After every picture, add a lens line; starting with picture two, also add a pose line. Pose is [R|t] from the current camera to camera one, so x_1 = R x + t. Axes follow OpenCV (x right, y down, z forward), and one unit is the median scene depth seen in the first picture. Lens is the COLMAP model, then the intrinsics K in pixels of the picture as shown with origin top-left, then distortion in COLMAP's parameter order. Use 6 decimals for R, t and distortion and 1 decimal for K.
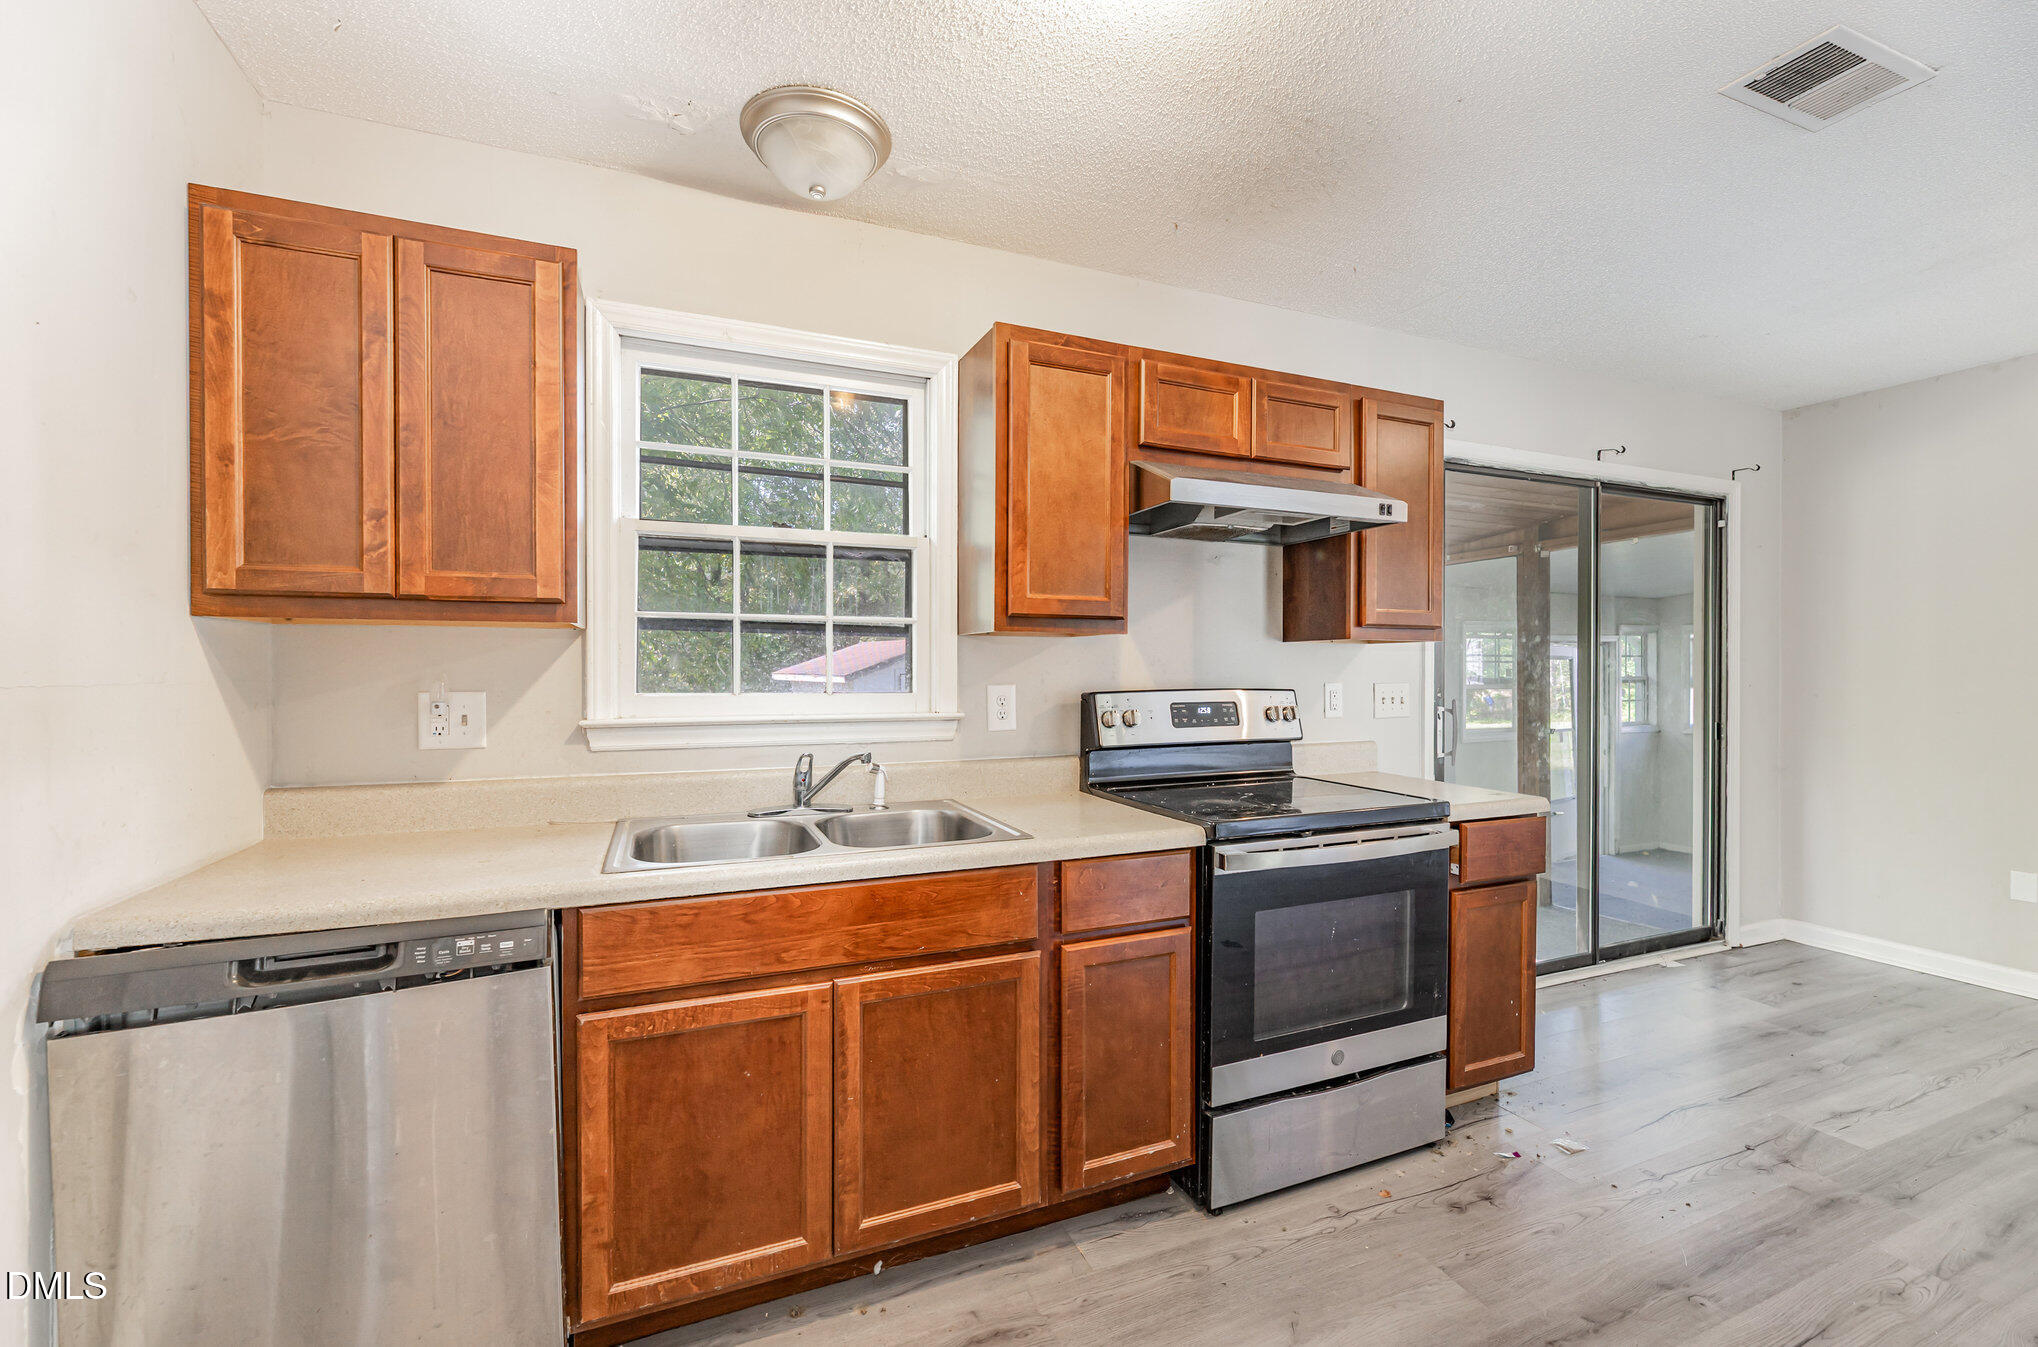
lens RADIAL K [[840.8, 0, 1011.8], [0, 840.8, 676.1], [0, 0, 1]] dist [-0.000992, -0.000127]
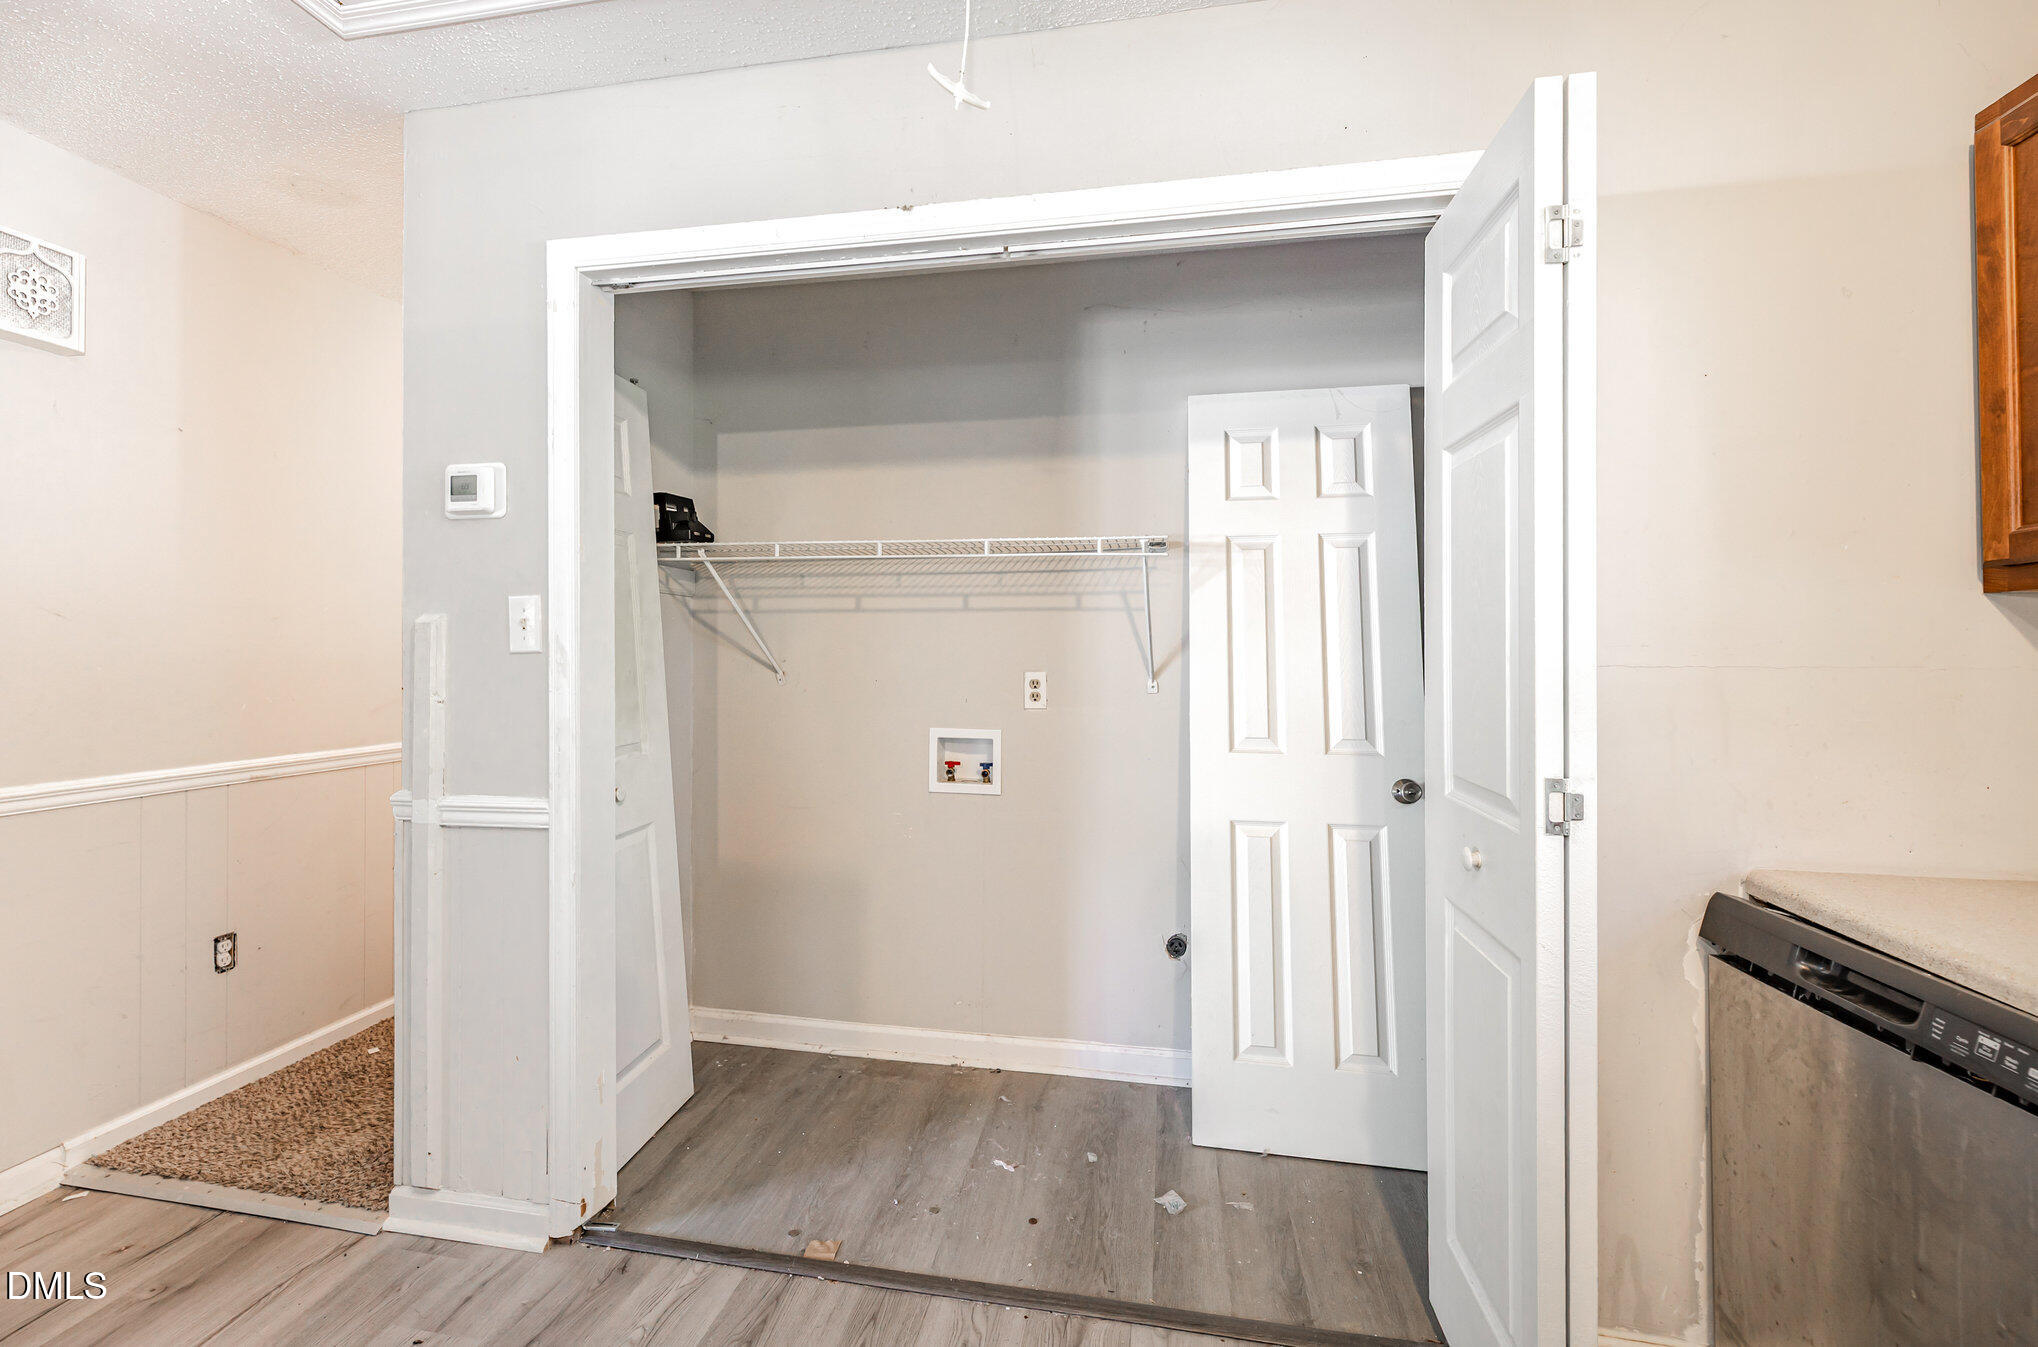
lens RADIAL K [[829.2, 0, 1011.7], [0, 829.2, 660.3], [0, 0, 1]] dist [-0.000454, -0.000025]
pose [[-0.543518, 0.003476, -0.839390, 0.372307], [-0.001204, 0.999987, 0.004920, -0.003737], [0.839397, 0.003684, -0.543507, 0.689187]]
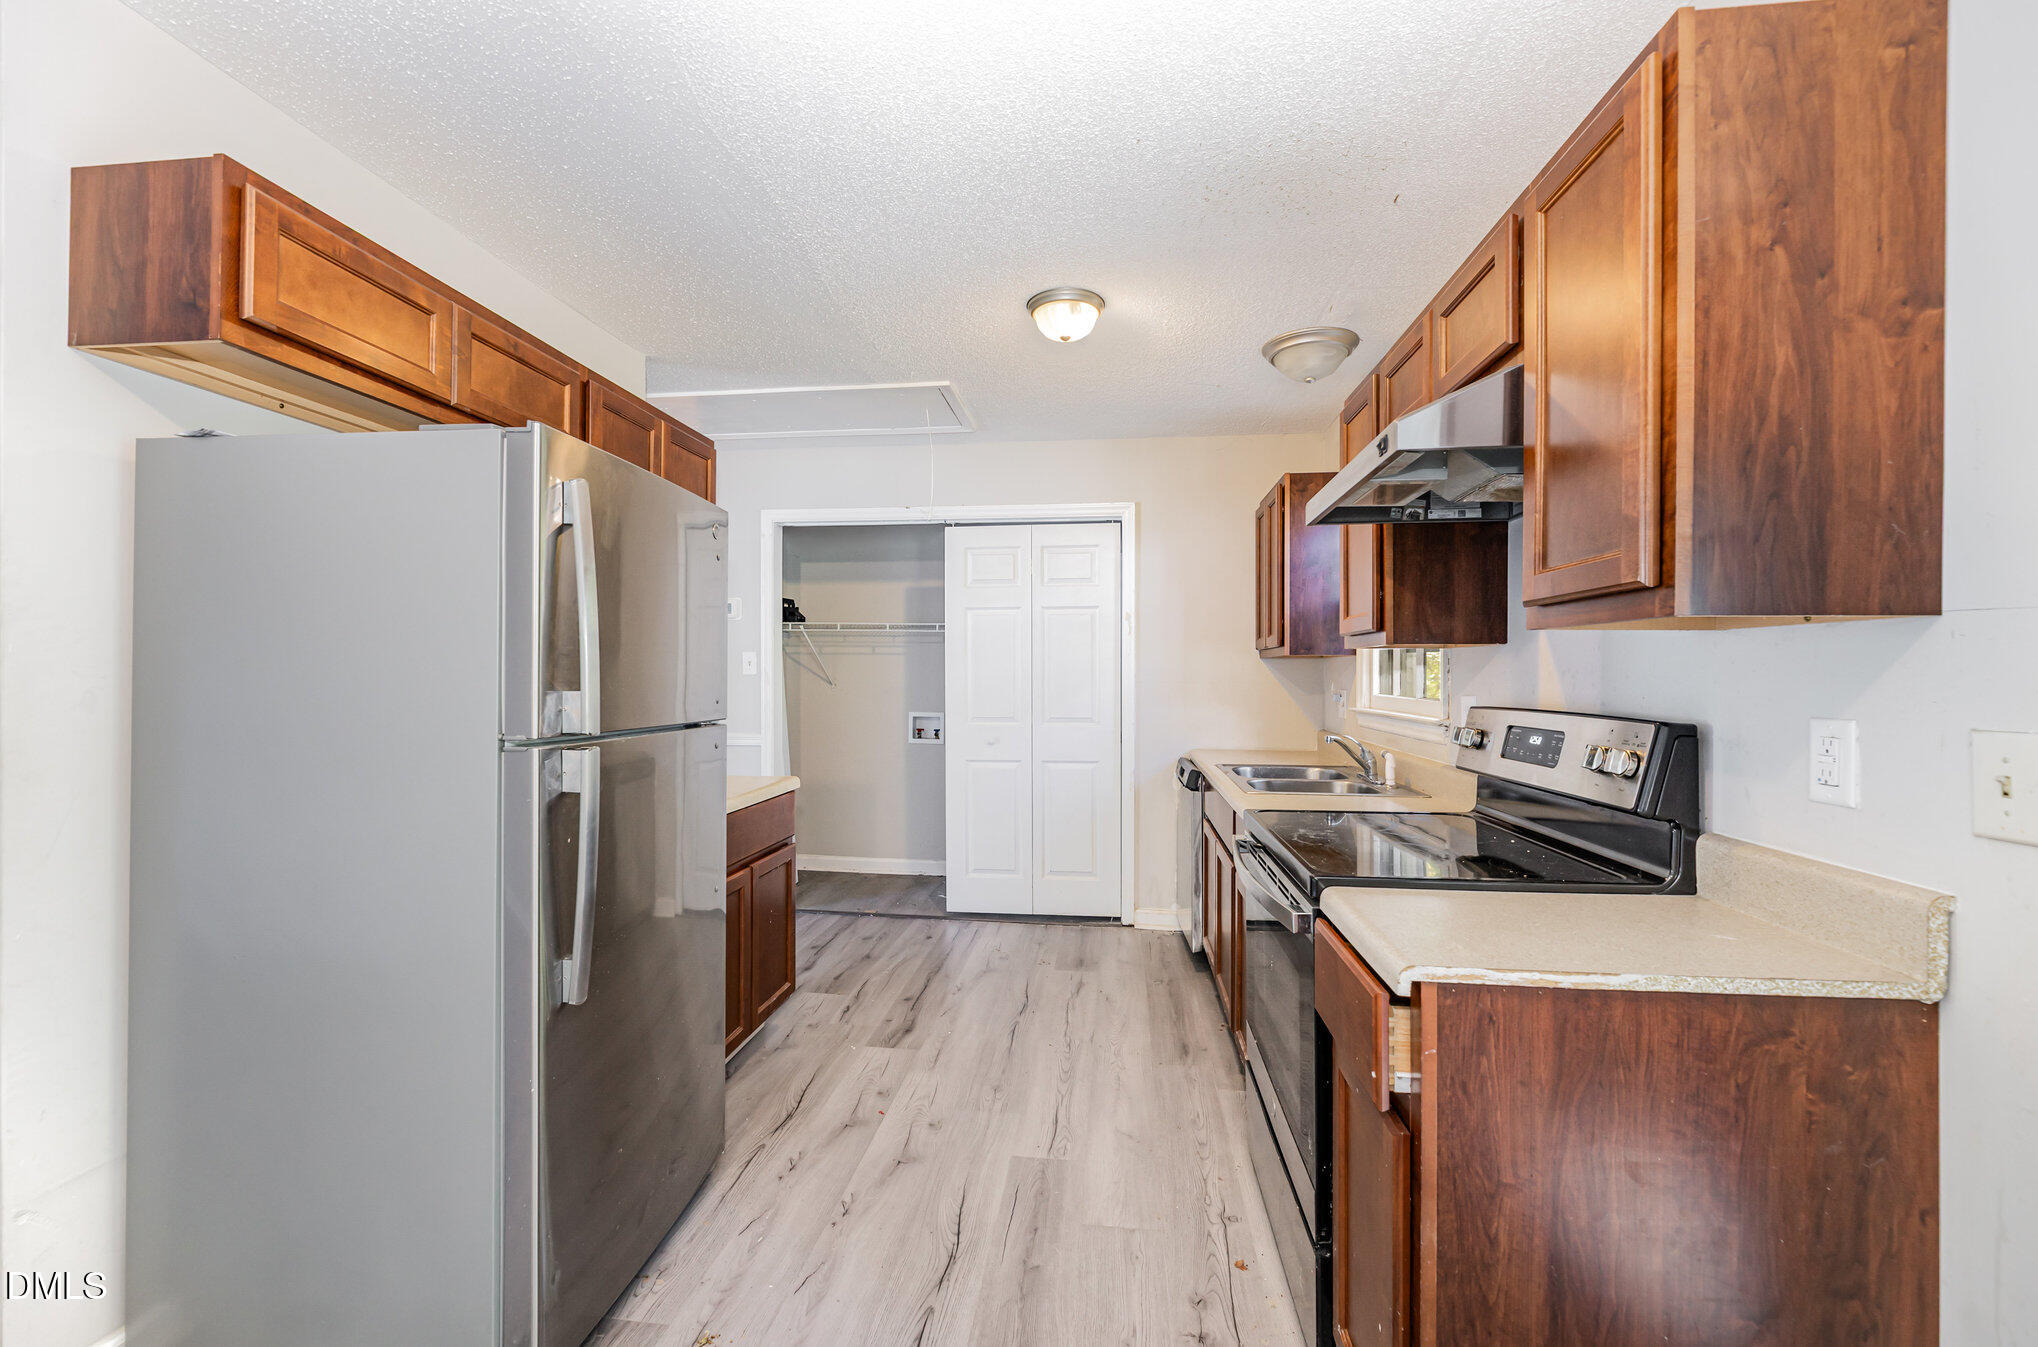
lens RADIAL K [[811.8, 0, 1019.0], [0, 811.8, 673.5], [0, 0, 1]] dist [-0.000127, -0.000022]
pose [[-0.491732, -0.002570, -0.870743, 2.097622], [-0.005893, 0.999983, 0.000376, -0.023254], [0.870726, 0.005317, -0.491739, 1.930708]]
